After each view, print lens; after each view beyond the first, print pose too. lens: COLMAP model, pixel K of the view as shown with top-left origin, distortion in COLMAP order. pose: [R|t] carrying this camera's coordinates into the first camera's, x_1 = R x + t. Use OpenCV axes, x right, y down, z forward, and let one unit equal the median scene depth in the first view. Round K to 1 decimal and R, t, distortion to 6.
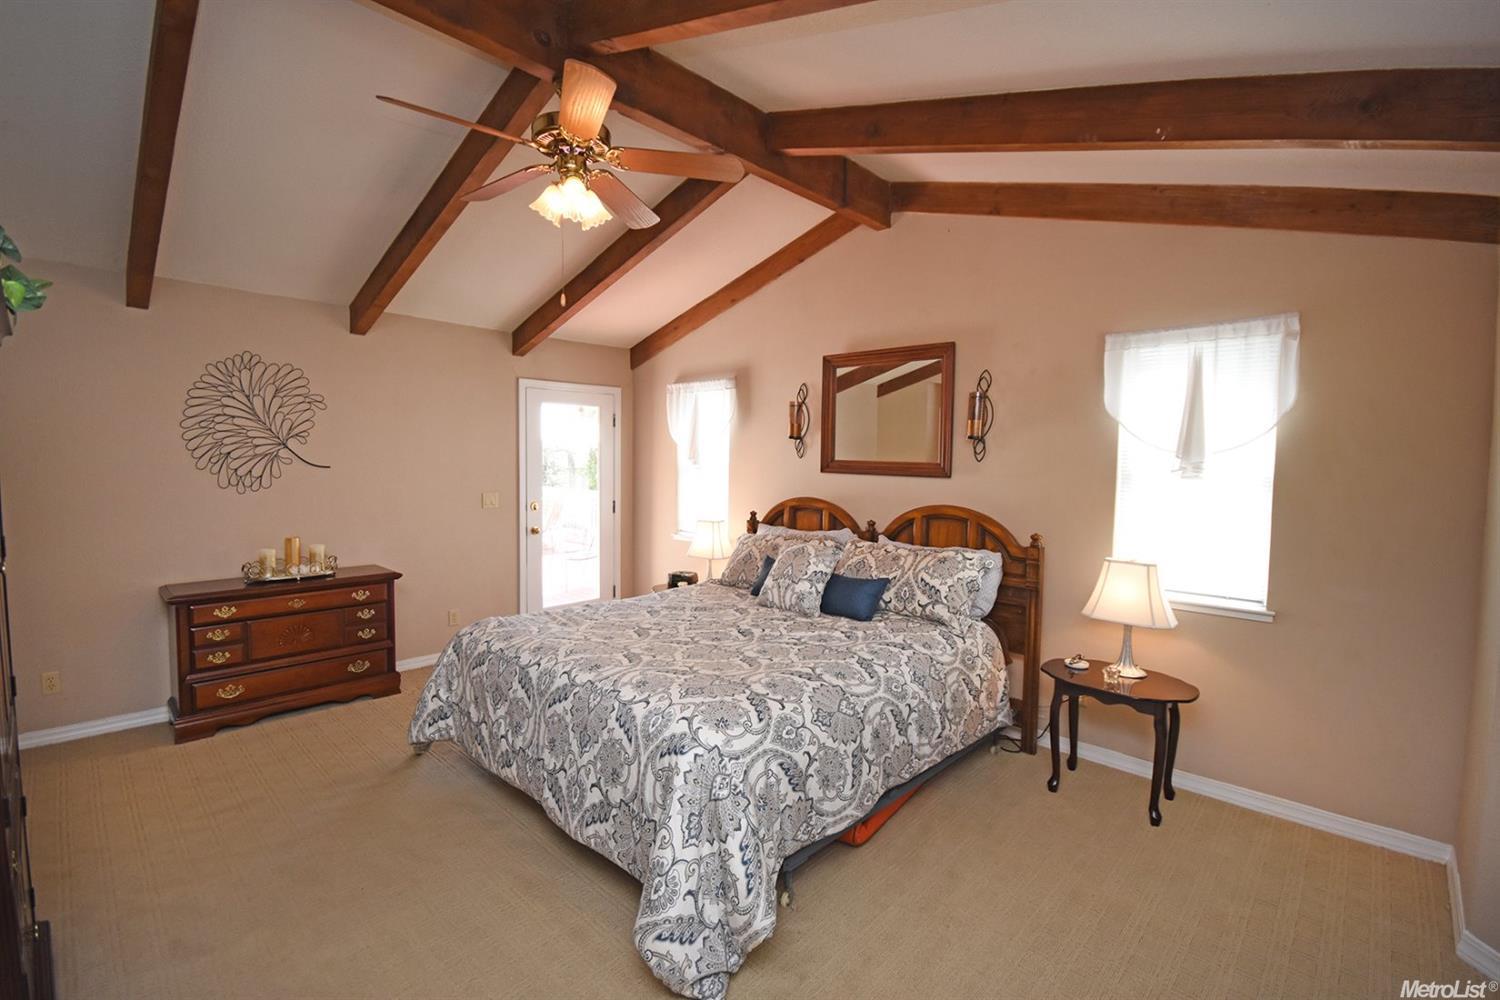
lens RADIAL K [[662.3, 0, 748.4], [0, 662.3, 497.4], [0, 0, 1]] dist [0.001792, -0.000466]
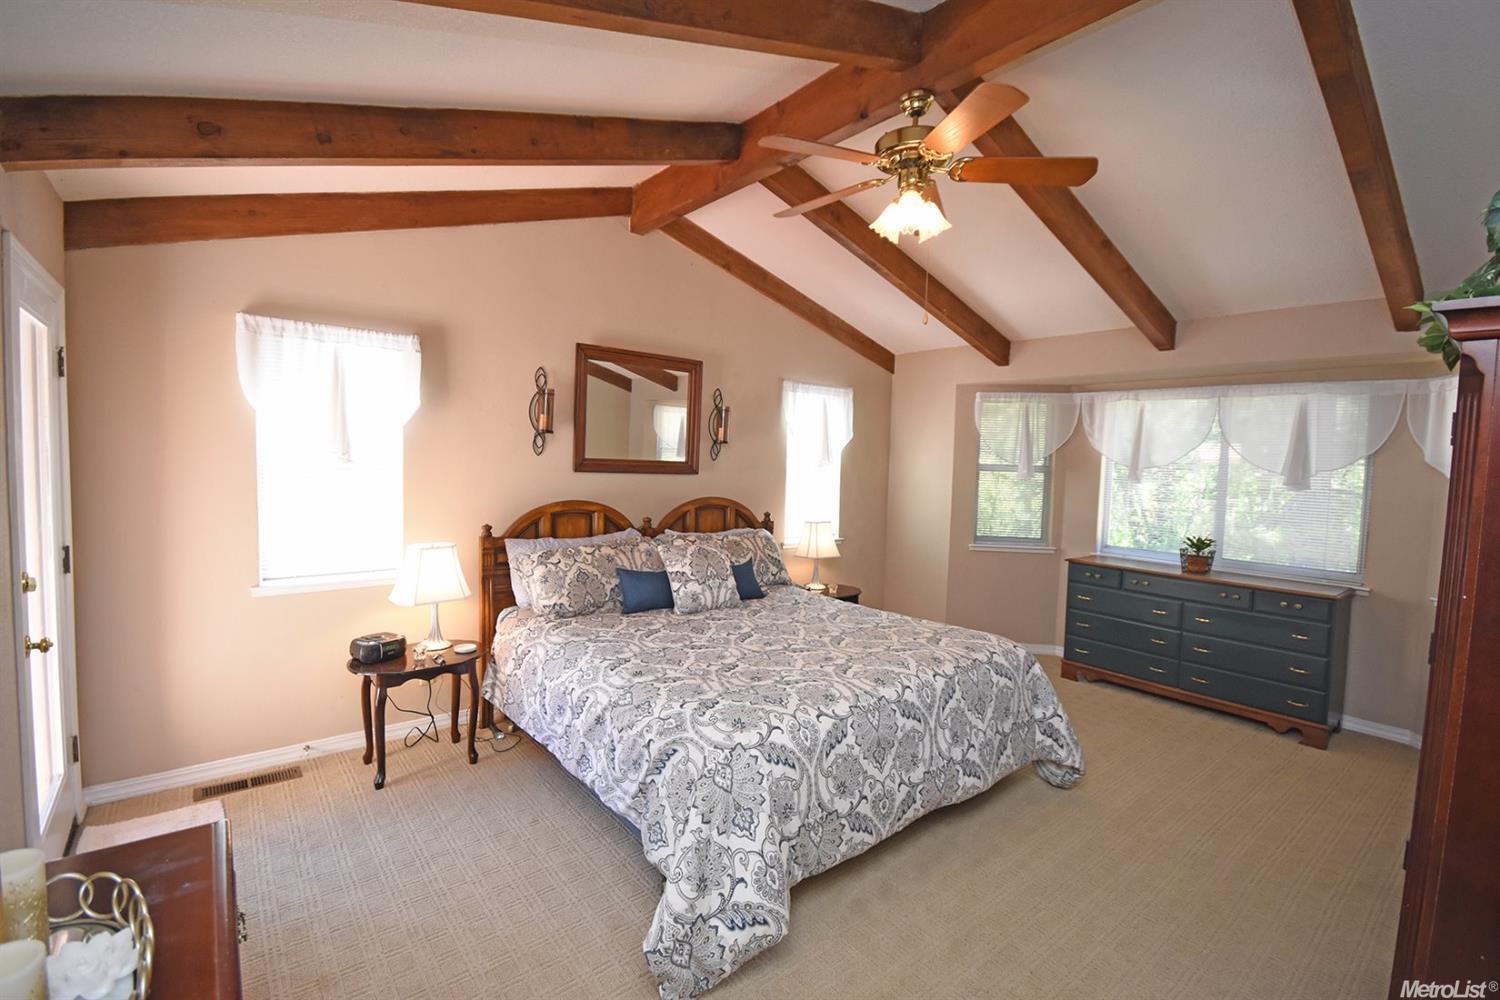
lens RADIAL K [[674.3, 0, 748.1], [0, 674.3, 502.1], [0, 0, 1]] dist [-0.020681, -0.000097]
pose [[0.111576, -0.078282, 0.990668, -0.846552], [0.026487, 0.996773, 0.075781, -0.065542], [-0.993403, 0.017785, 0.113289, 0.725636]]
